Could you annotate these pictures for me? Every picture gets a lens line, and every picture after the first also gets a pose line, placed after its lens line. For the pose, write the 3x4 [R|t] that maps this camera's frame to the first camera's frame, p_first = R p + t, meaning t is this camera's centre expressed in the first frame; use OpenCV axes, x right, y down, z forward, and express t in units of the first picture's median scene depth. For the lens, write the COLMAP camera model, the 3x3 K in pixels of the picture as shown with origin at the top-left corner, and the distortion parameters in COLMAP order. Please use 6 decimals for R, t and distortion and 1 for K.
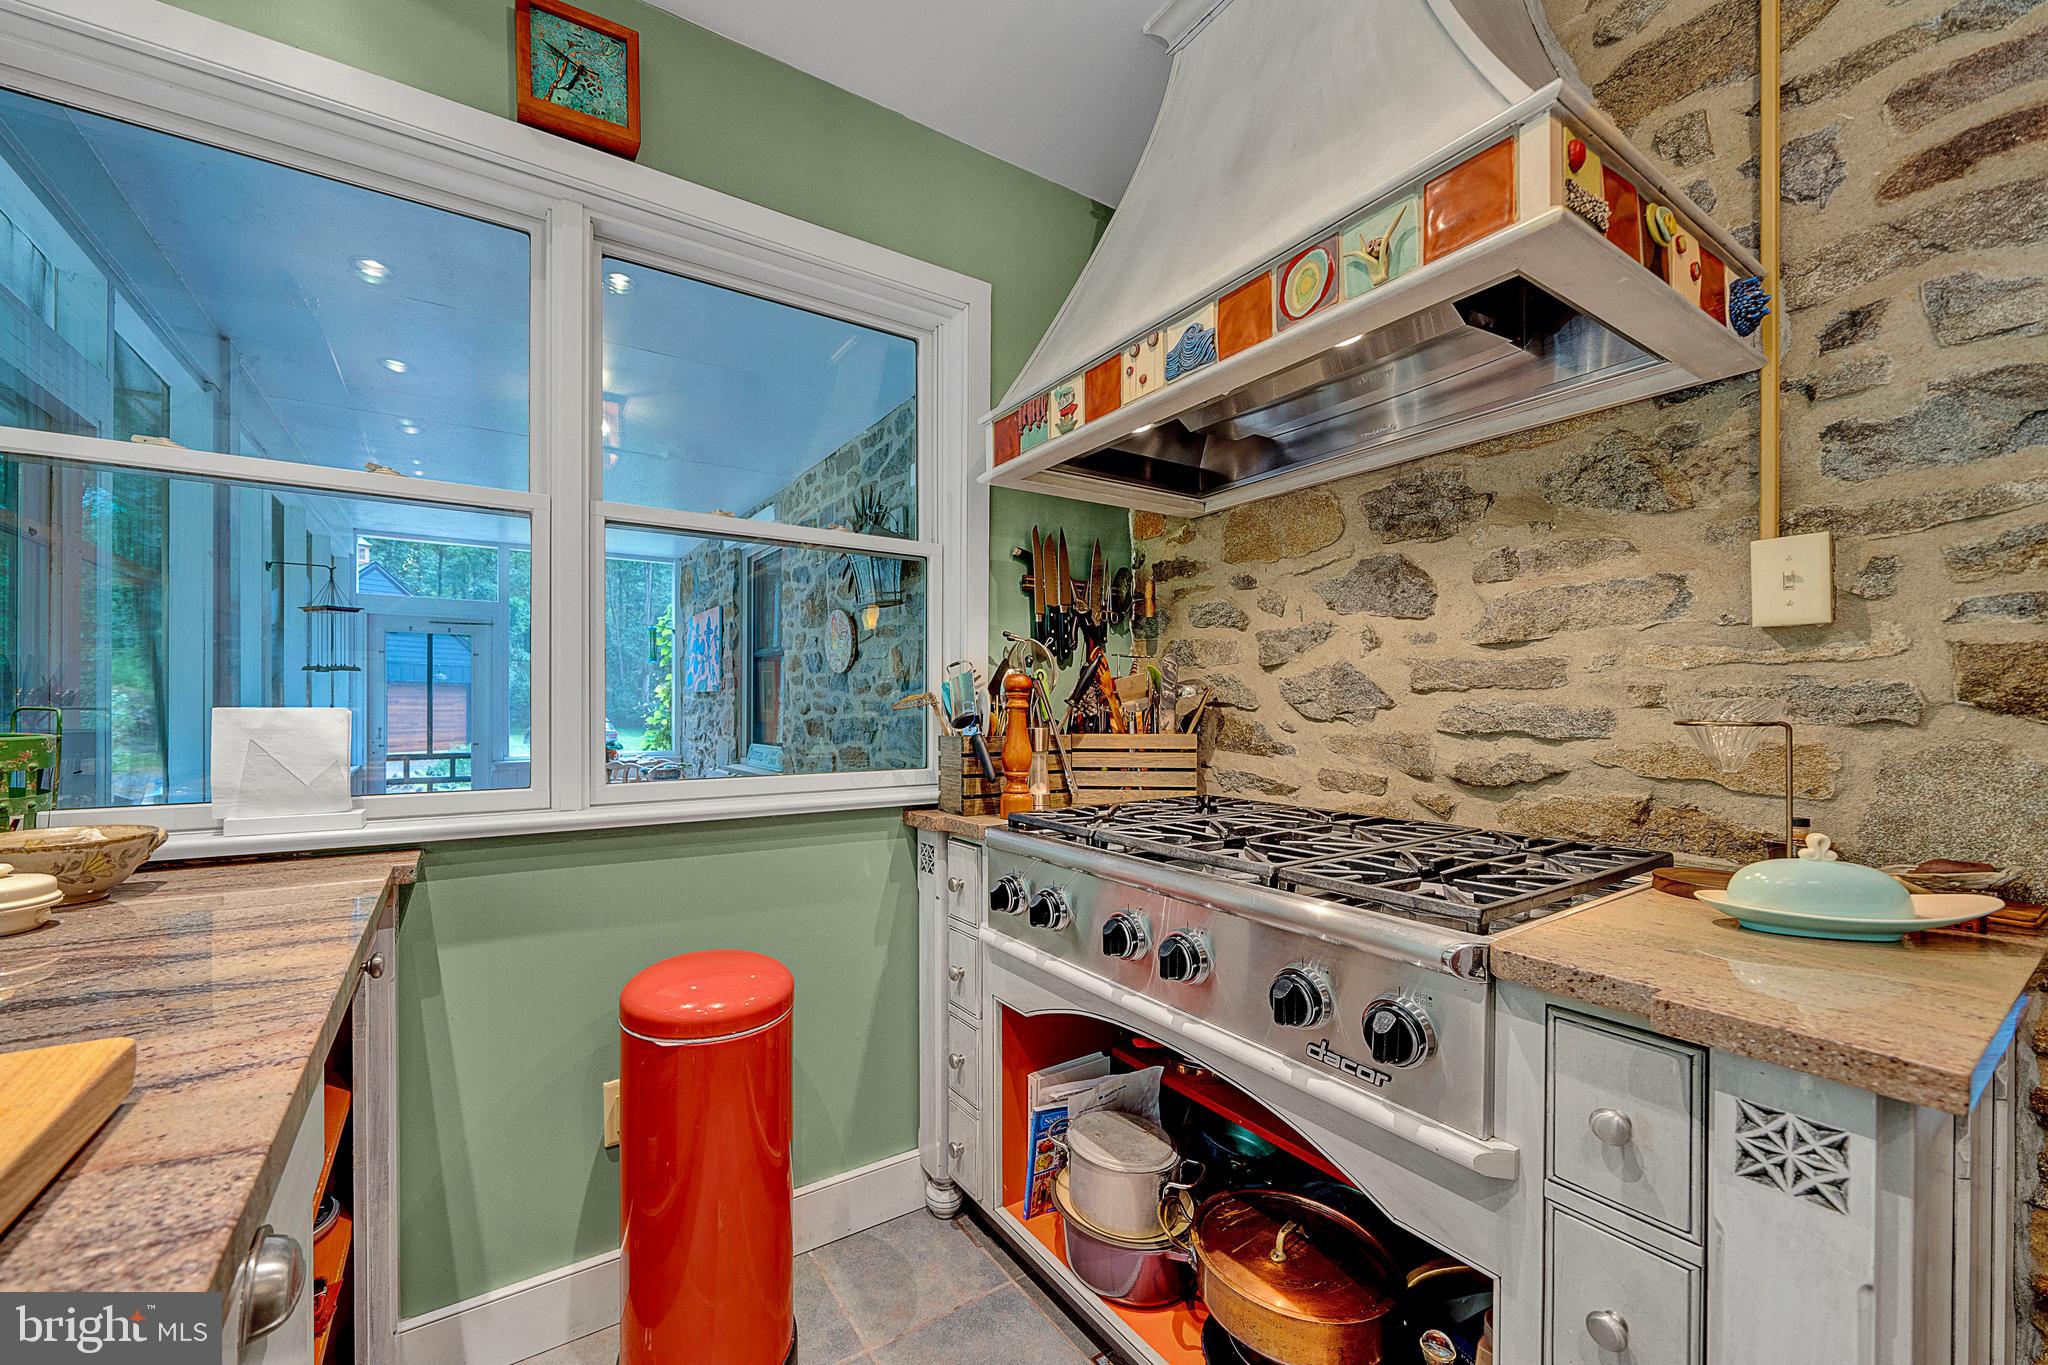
lens RADIAL K [[762.6, 0, 872.9], [0, 762.6, 708.7], [0, 0, 1]] dist [-0.006648, -0.000109]
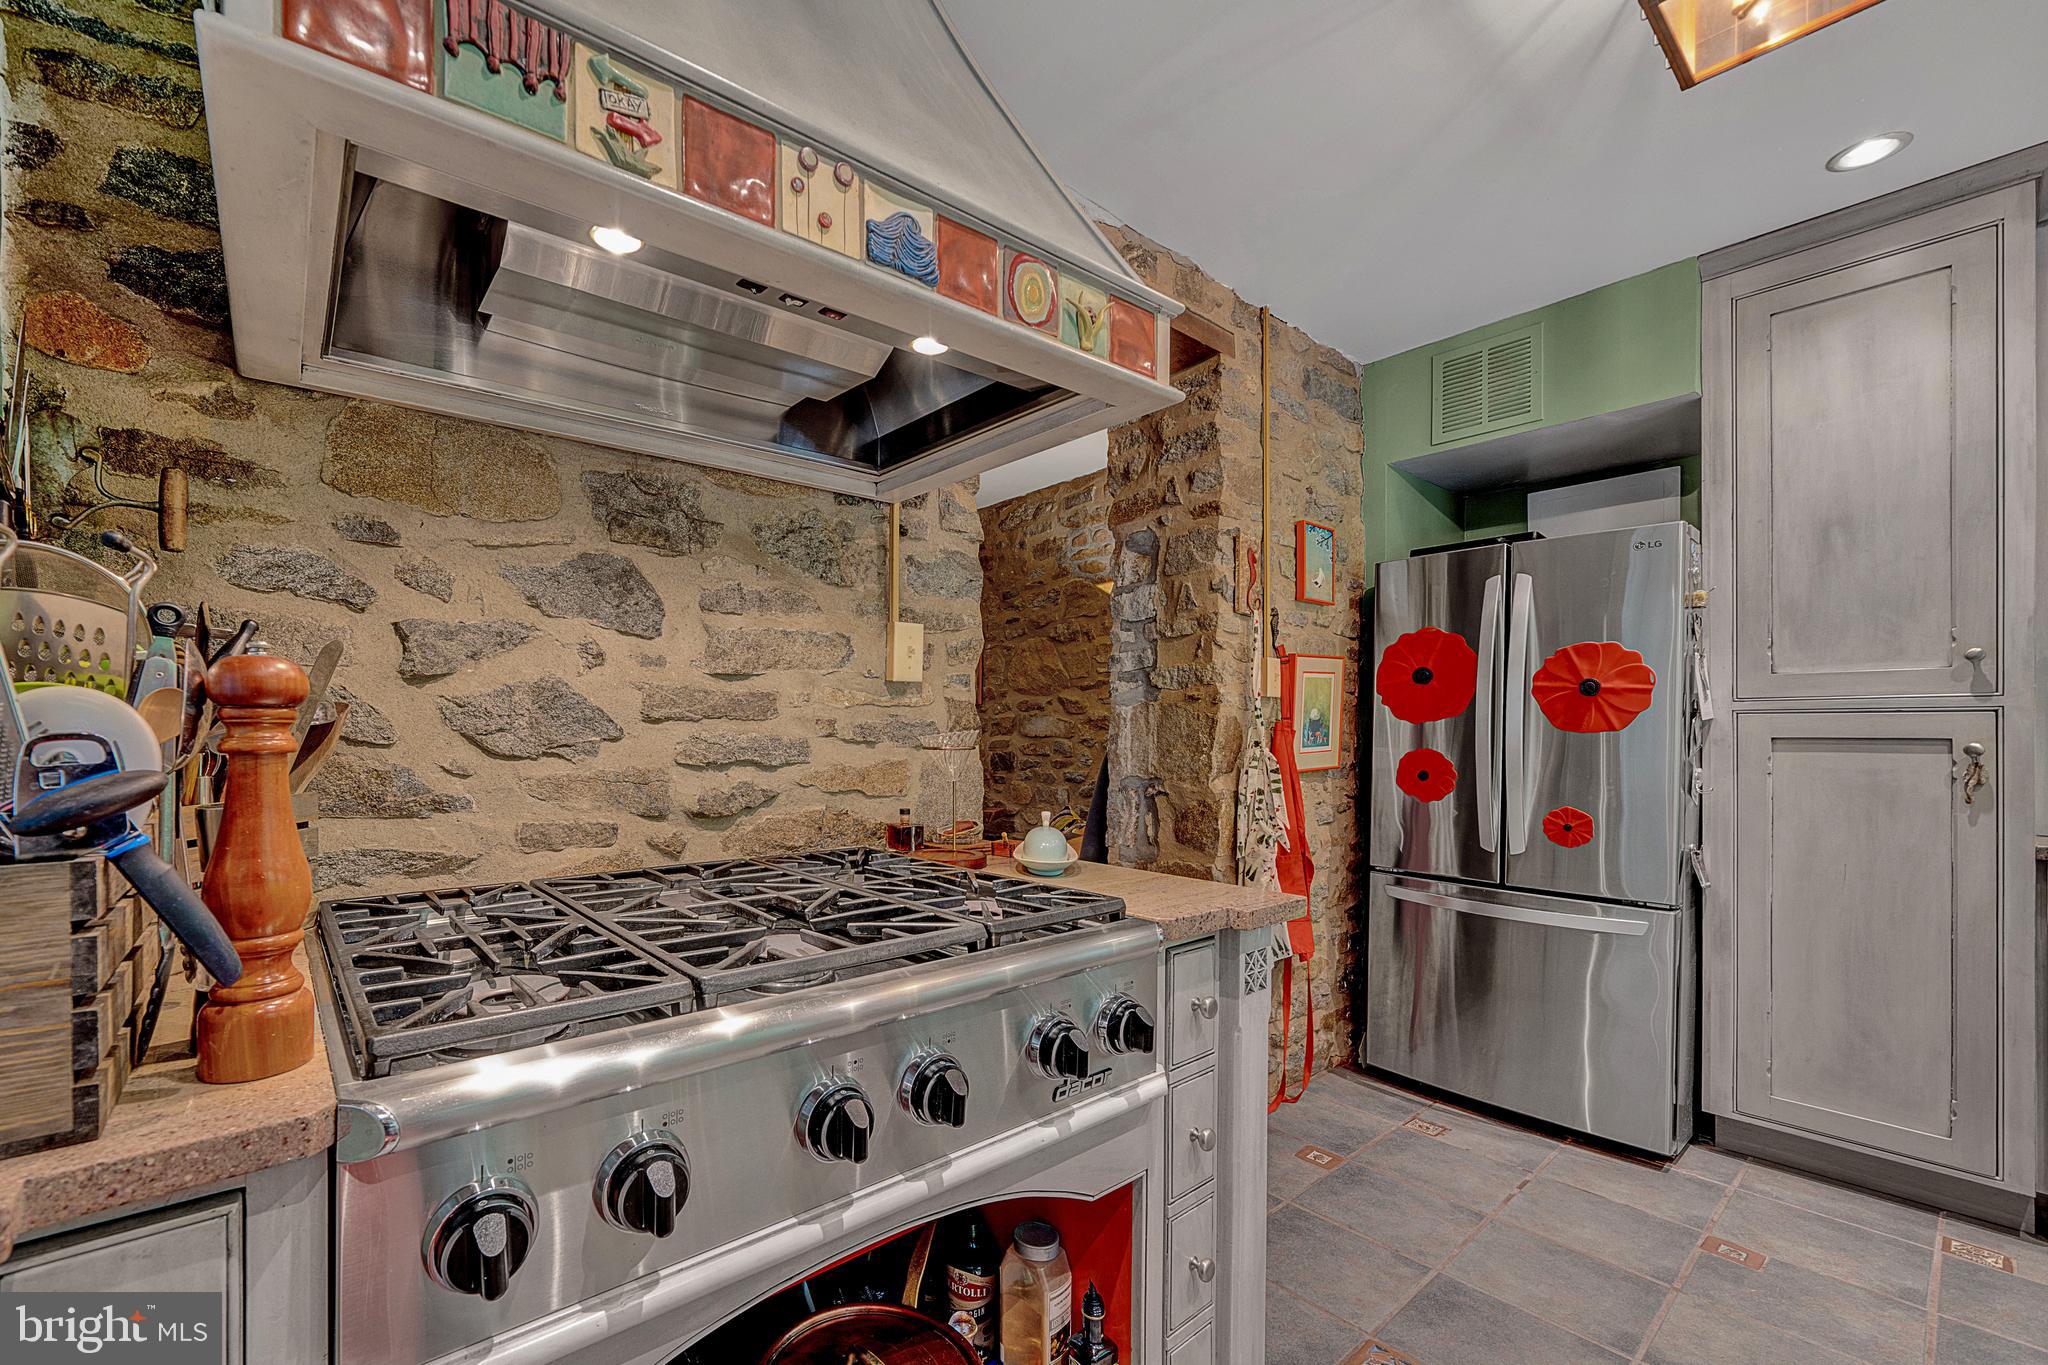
lens RADIAL K [[790.9, 0, 947.2], [0, 790.9, 734.4], [0, 0, 1]] dist [-0.003839, 0.000315]
pose [[-0.161174, -0.008604, 0.986889, -0.261113], [0.004040, 0.999948, 0.009378, -0.014560], [-0.986918, 0.005498, -0.161131, 0.864063]]
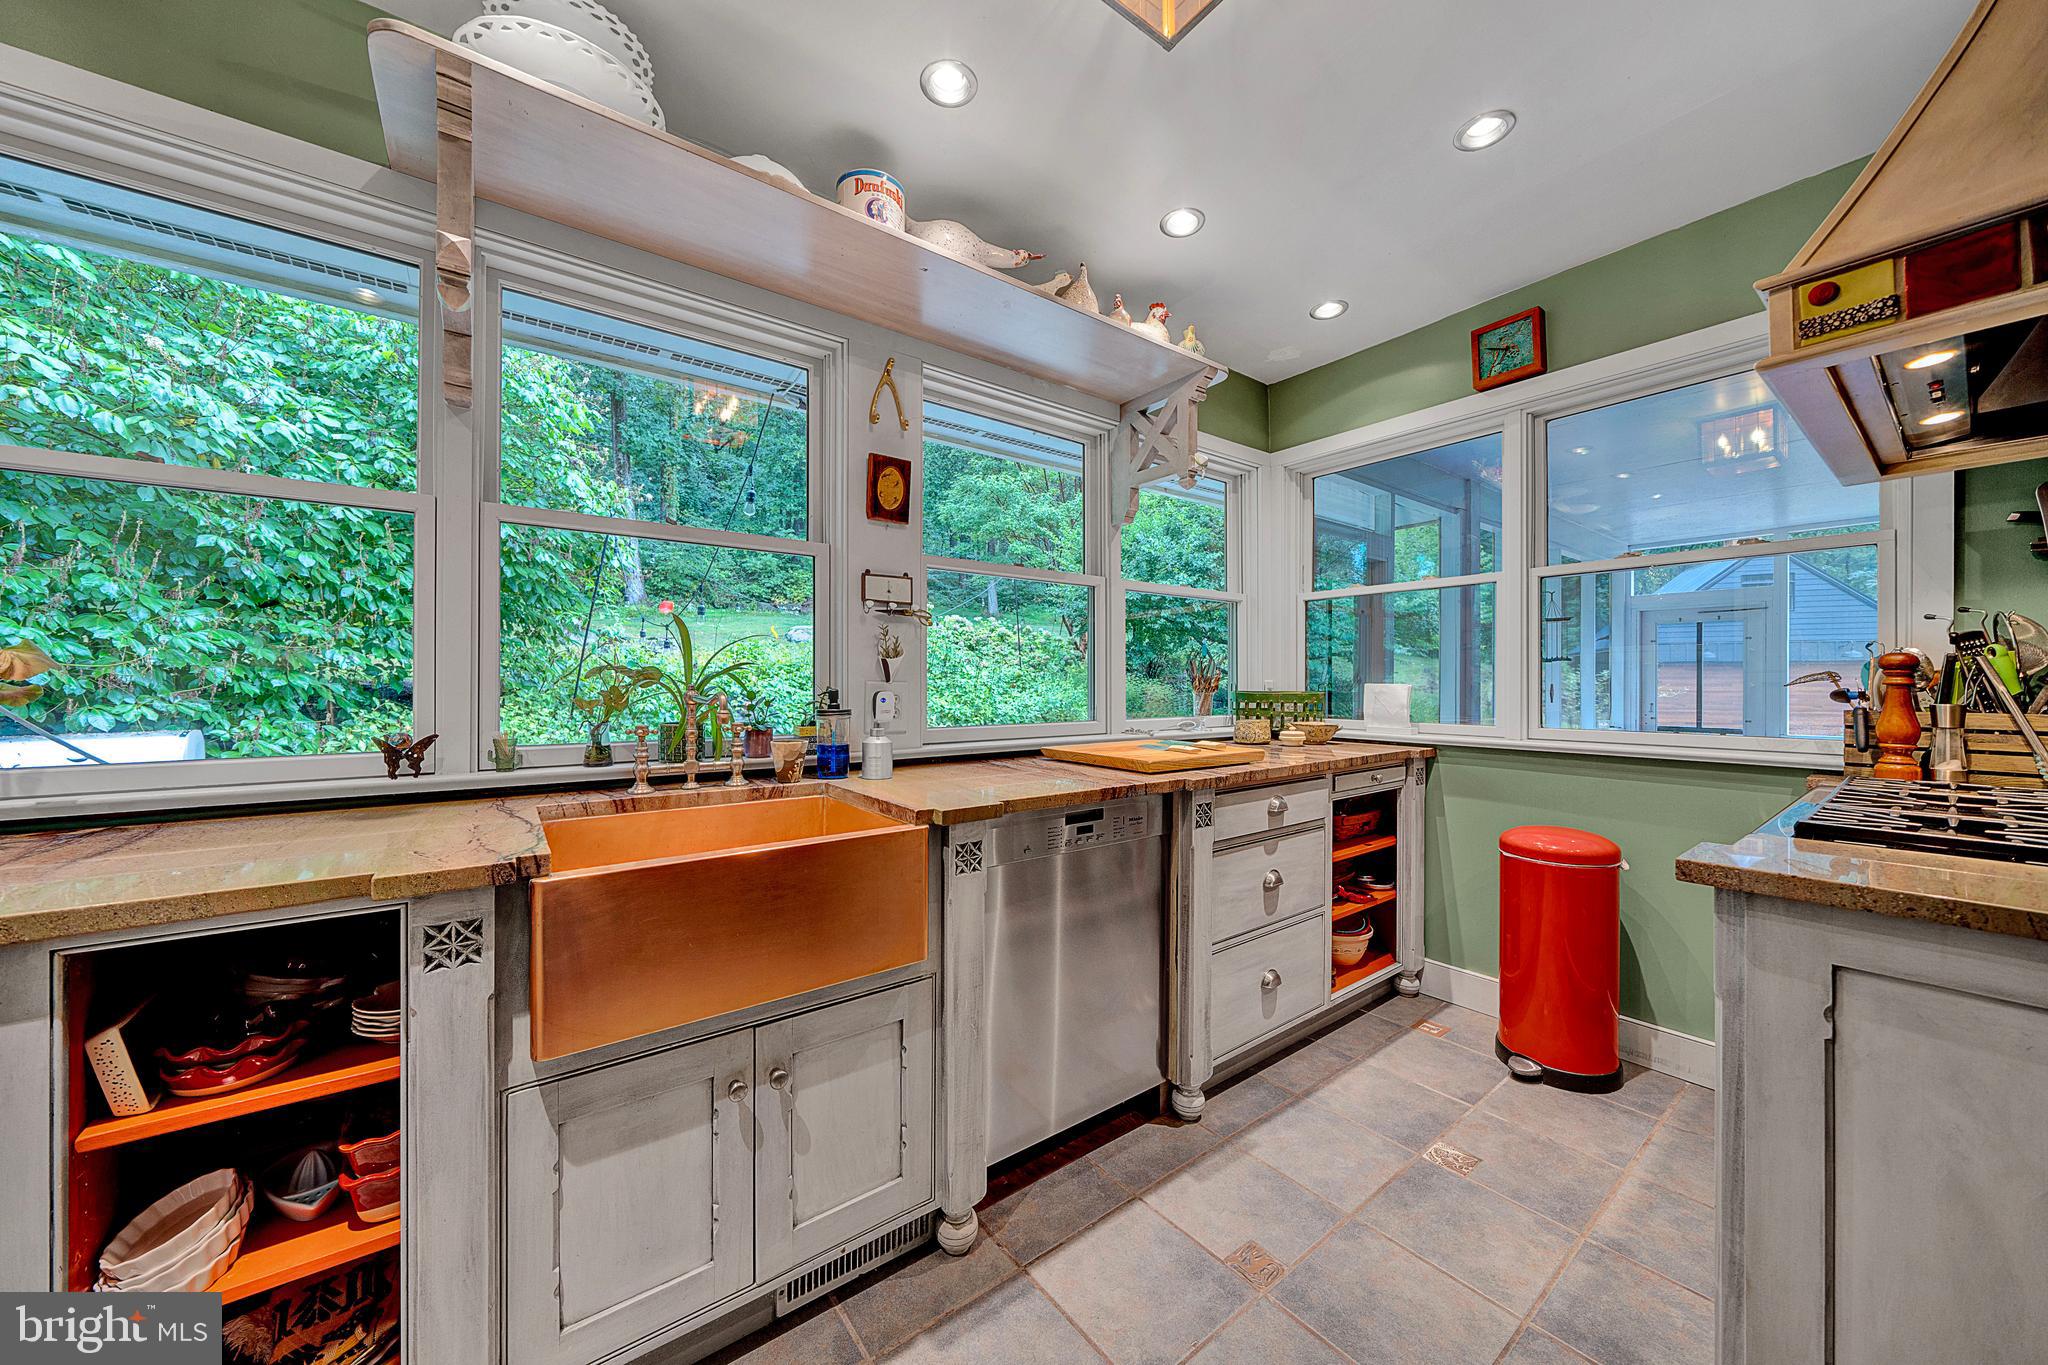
lens RADIAL K [[762.6, 0, 1008.1], [0, 762.6, 681.5], [0, 0, 1]] dist [-0.006648, -0.000109]
pose [[0.104244, -0.004545, -0.994541, 1.246839], [-0.008138, 0.999952, -0.005423, 0.011659], [0.994518, 0.008659, 0.104202, -0.395940]]
